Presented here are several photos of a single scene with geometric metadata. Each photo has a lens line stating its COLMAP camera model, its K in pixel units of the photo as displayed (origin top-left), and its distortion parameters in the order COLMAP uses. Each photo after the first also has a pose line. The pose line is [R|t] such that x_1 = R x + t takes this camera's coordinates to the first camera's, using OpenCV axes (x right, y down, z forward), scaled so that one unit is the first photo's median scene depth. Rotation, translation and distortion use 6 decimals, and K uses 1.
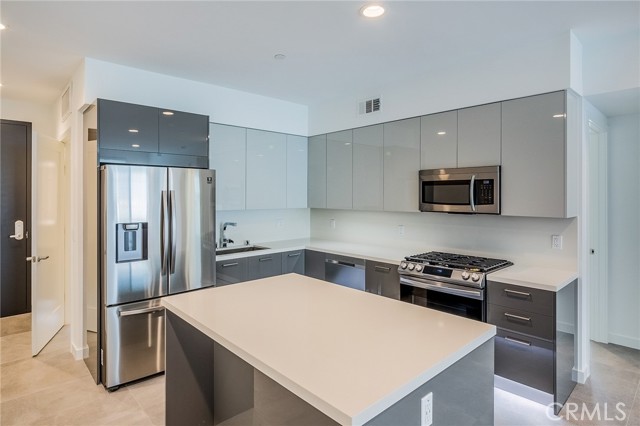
lens RADIAL K [[338.6, 0, 320.0], [0, 338.6, 213.0], [0, 0, 1]] dist [-0.004997, -0.000482]
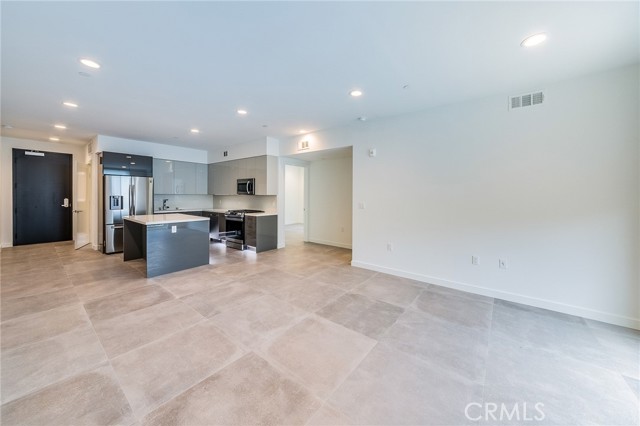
lens RADIAL K [[223.2, 0, 319.9], [0, 223.2, 209.3], [0, 0, 1]] dist [-0.000779, -0.000038]
pose [[0.989451, 0.002271, 0.144852, 0.713775], [-0.003568, 0.999956, 0.008698, 0.100194], [-0.144826, -0.009123, 0.989415, -0.906901]]
